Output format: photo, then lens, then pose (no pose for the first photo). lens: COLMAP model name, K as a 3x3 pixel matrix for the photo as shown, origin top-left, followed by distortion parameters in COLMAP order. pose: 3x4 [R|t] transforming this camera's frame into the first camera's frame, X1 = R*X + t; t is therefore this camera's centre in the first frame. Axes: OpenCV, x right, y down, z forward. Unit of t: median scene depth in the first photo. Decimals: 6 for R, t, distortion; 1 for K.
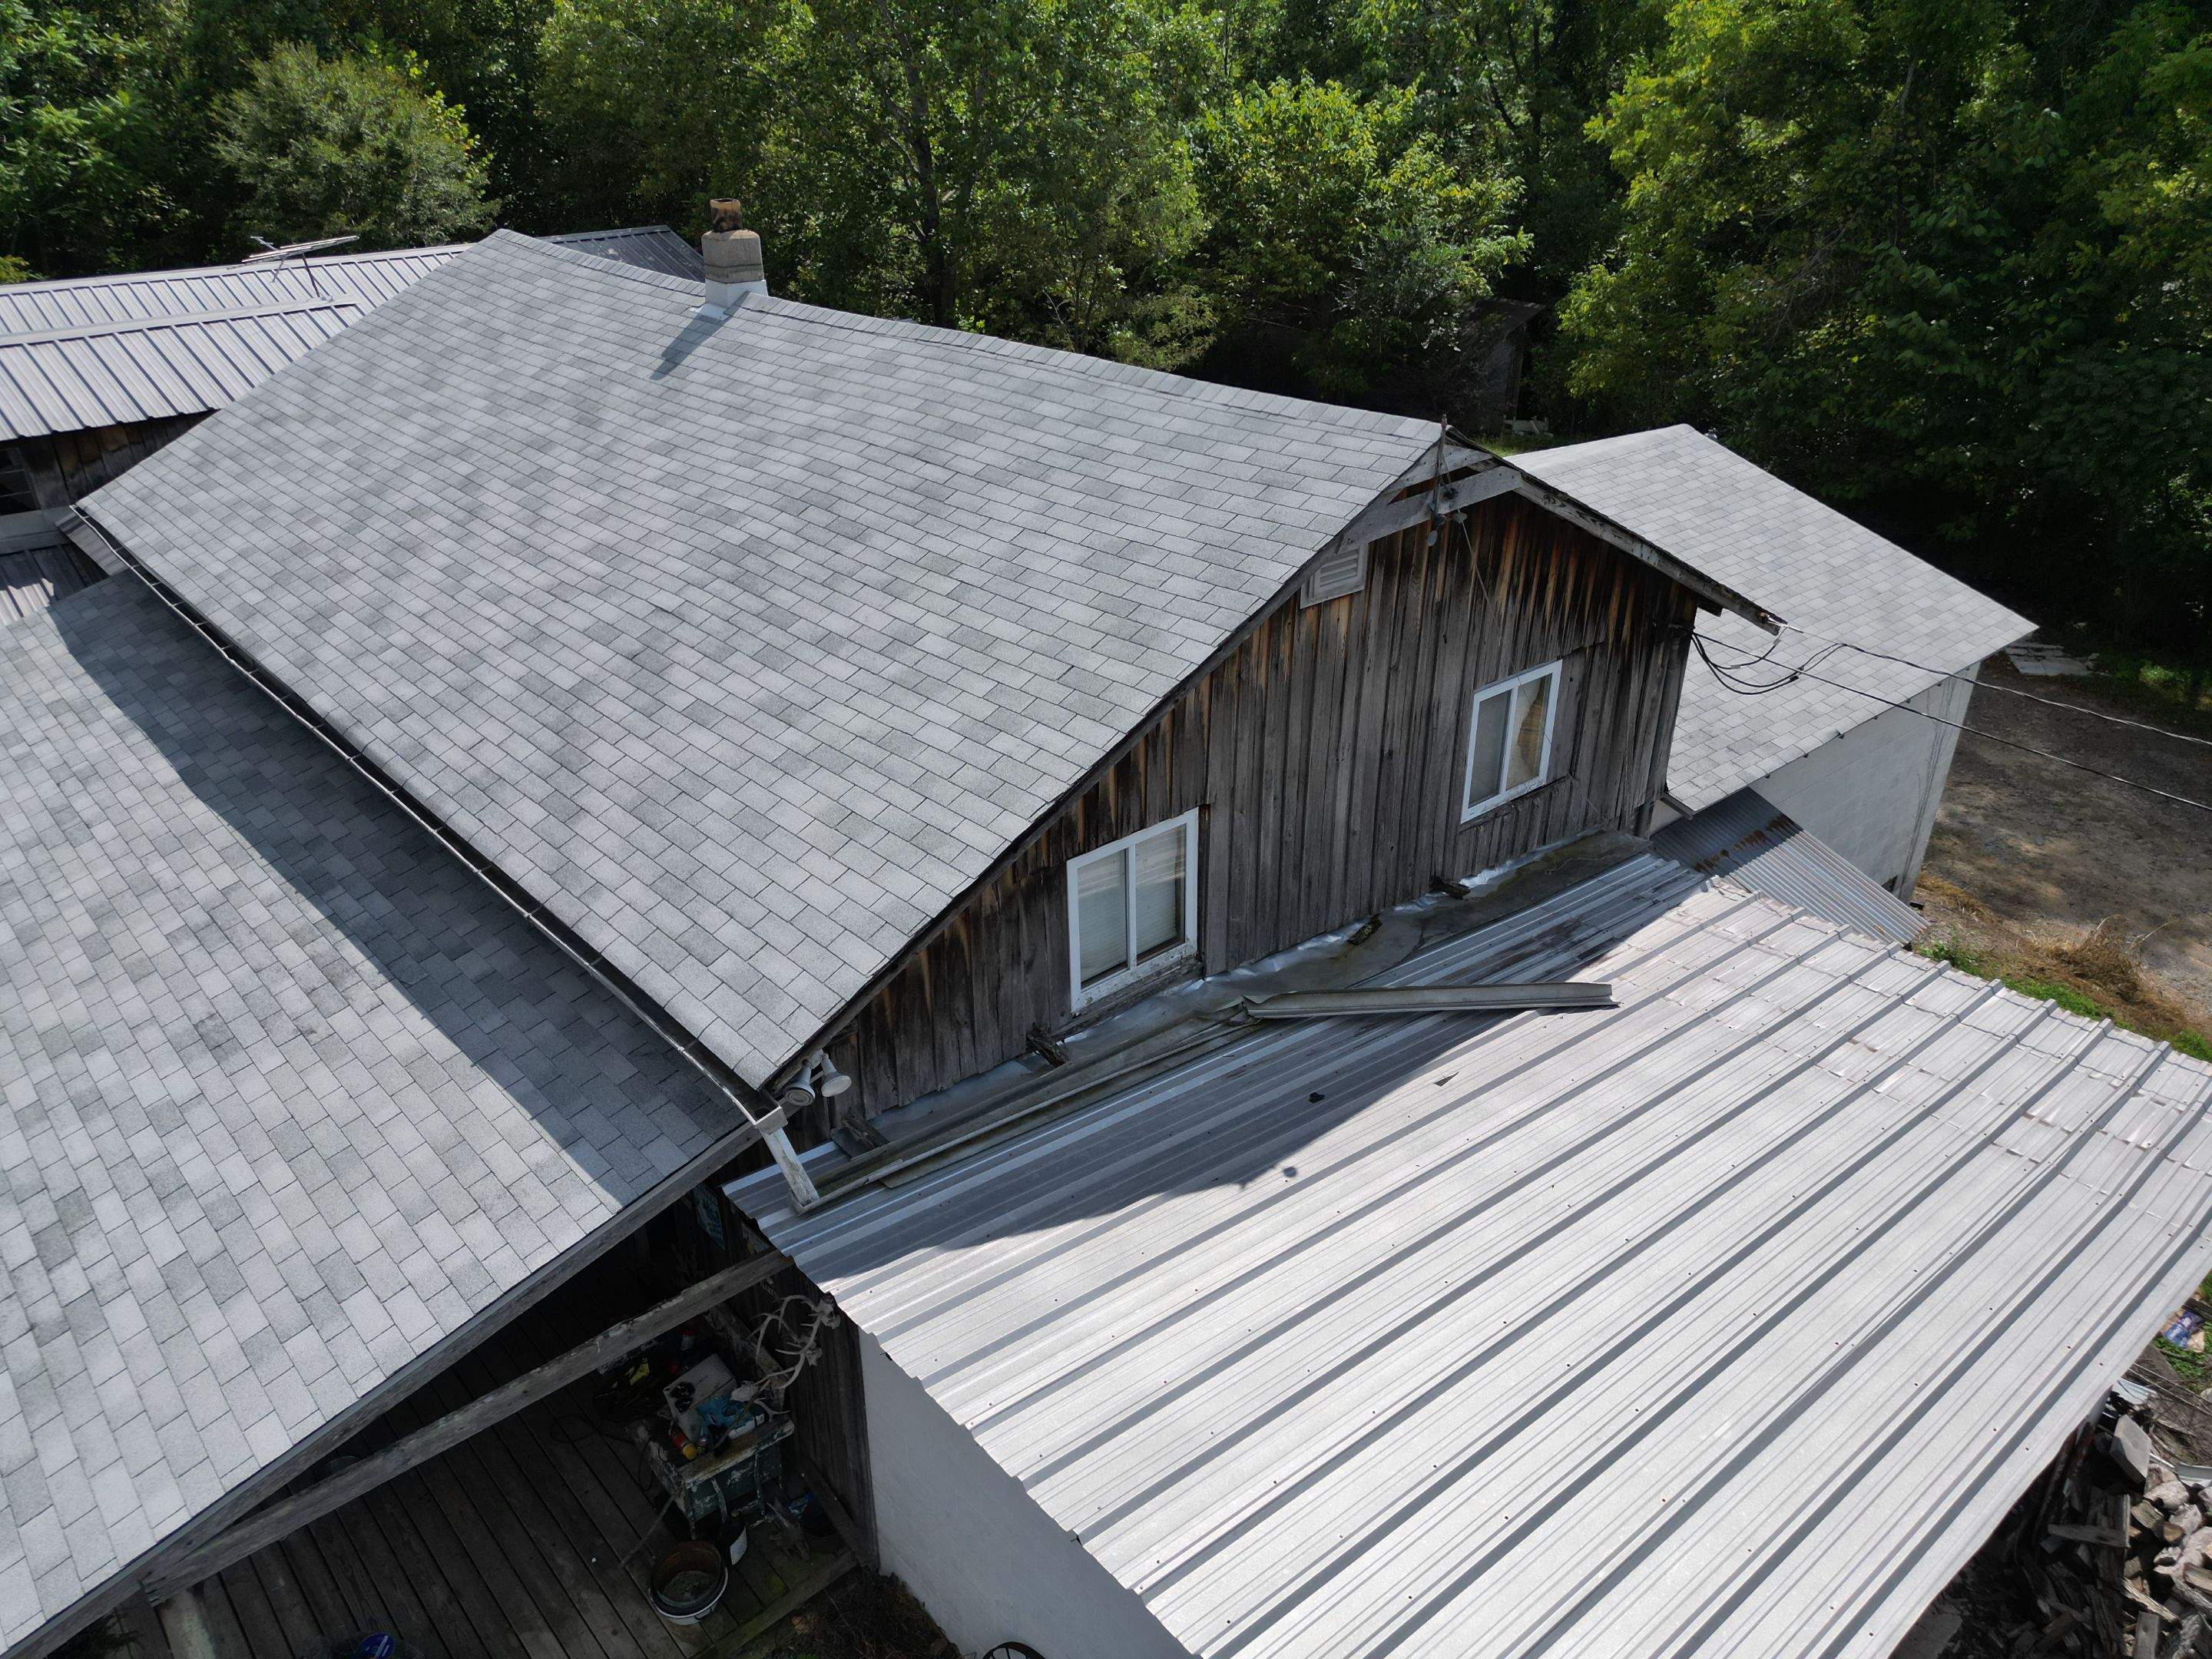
lens RADIAL K [[1552.8, 0, 1099.9], [0, 1552.8, 830.3], [0, 0, 1]] dist [0.071800, -0.062128]
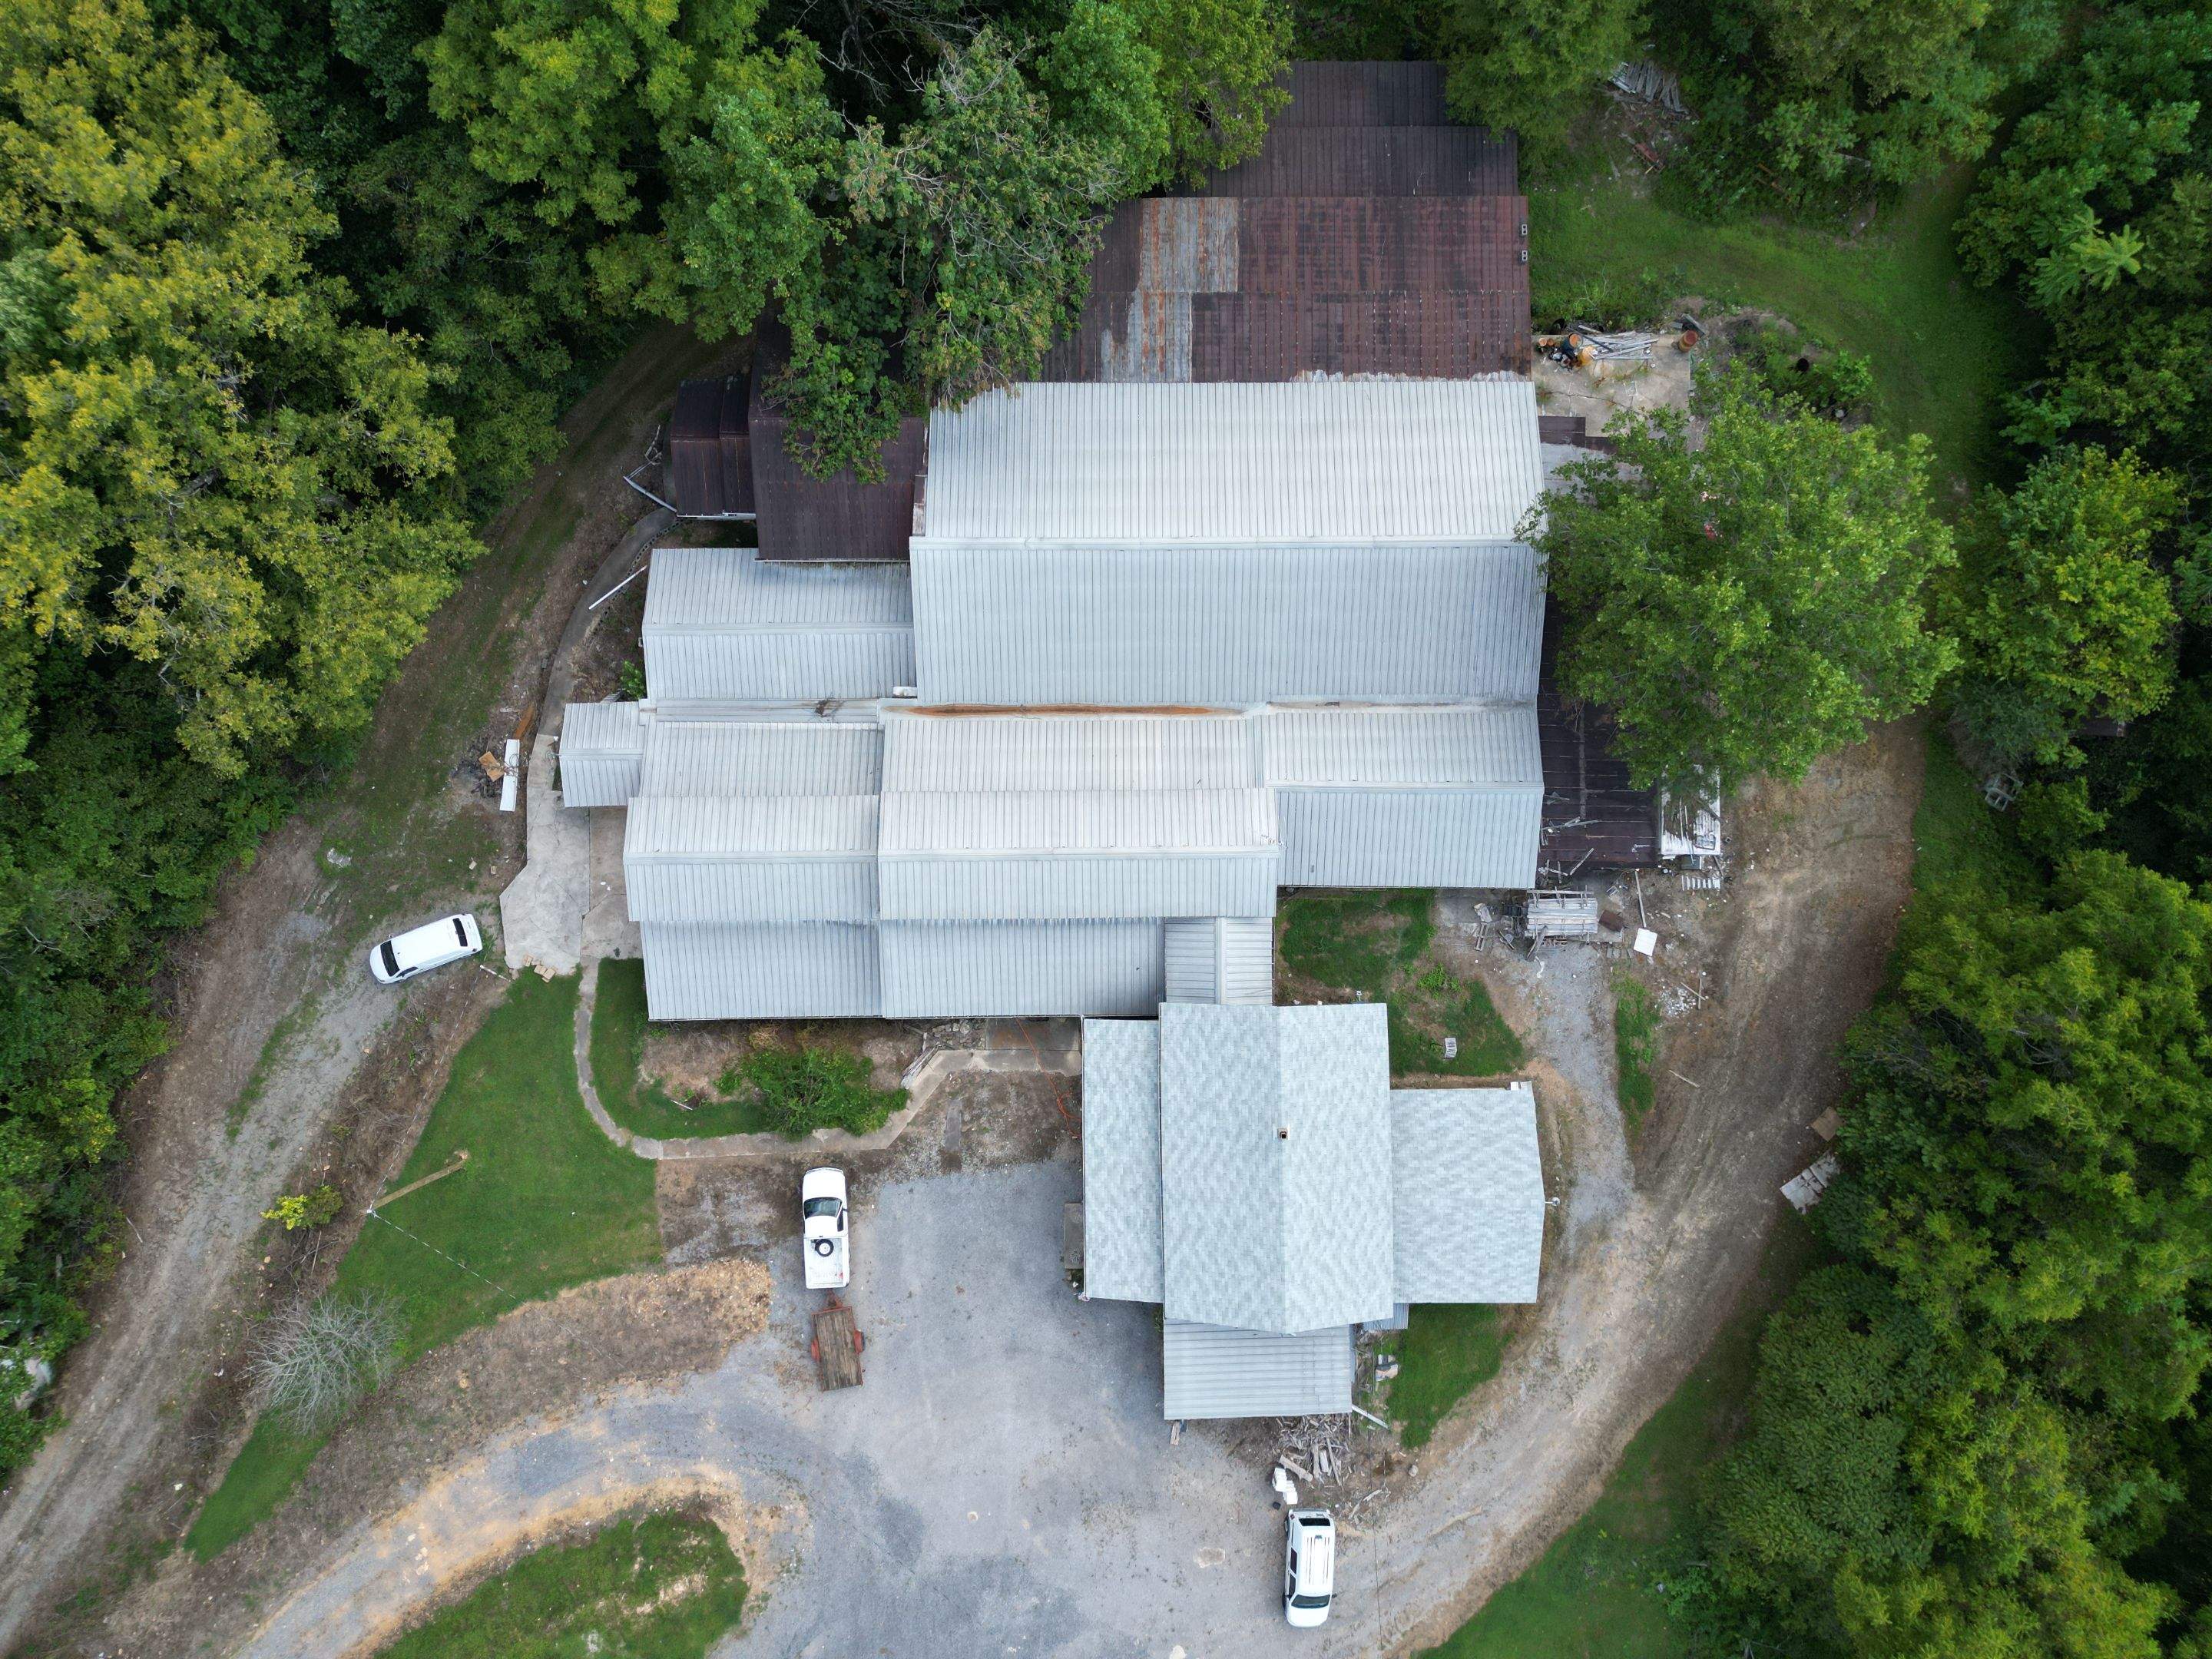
lens RADIAL K [[1561.0, 0, 1097.4], [0, 1561.0, 825.7], [0, 0, 1]] dist [0.101875, -0.183441]
pose [[0.753896, 0.656919, -0.009947, -1.540420], [-0.303728, 0.361911, 0.881345, -5.897800], [0.582573, -0.661421, 0.472368, -1.114993]]
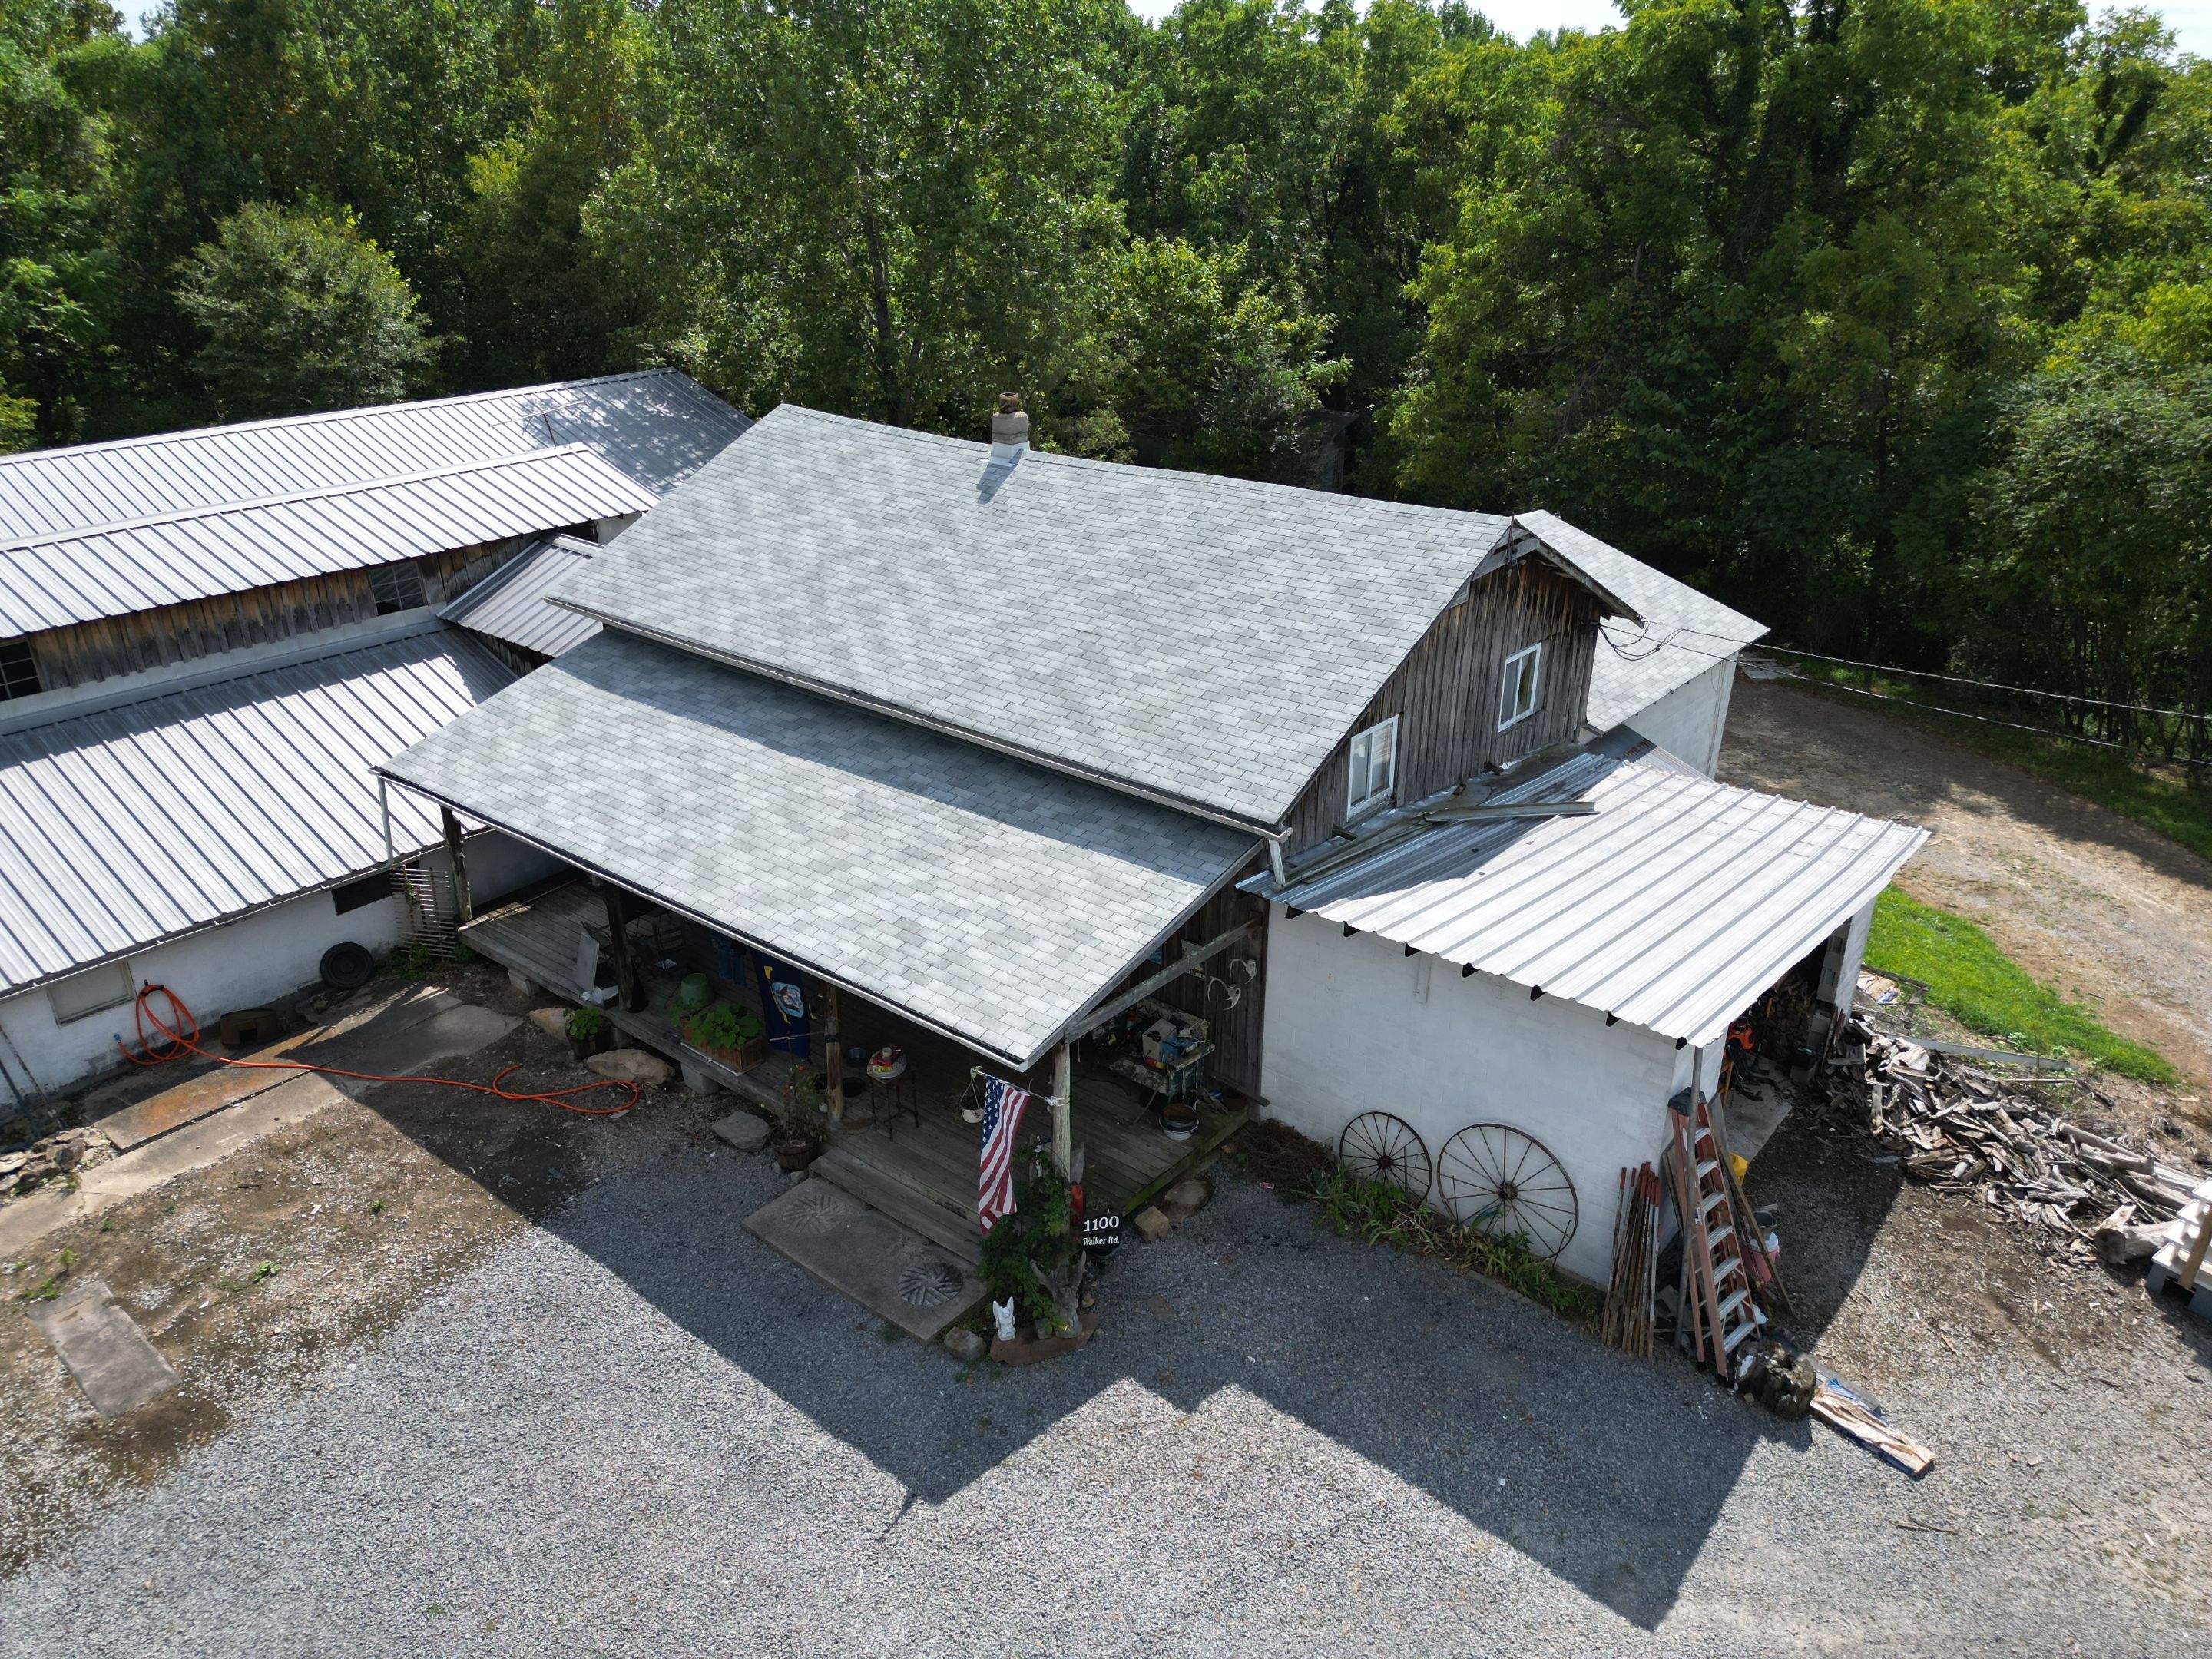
lens RADIAL K [[1547.8, 0, 1100.8], [0, 1547.8, 832.2], [0, 0, 1]] dist [0.089325, -0.096212]
pose [[0.987927, -0.057744, 0.143758, -0.522263], [0.065203, 0.996730, -0.047723, 0.177552], [-0.140532, 0.056520, 0.988462, -0.766495]]
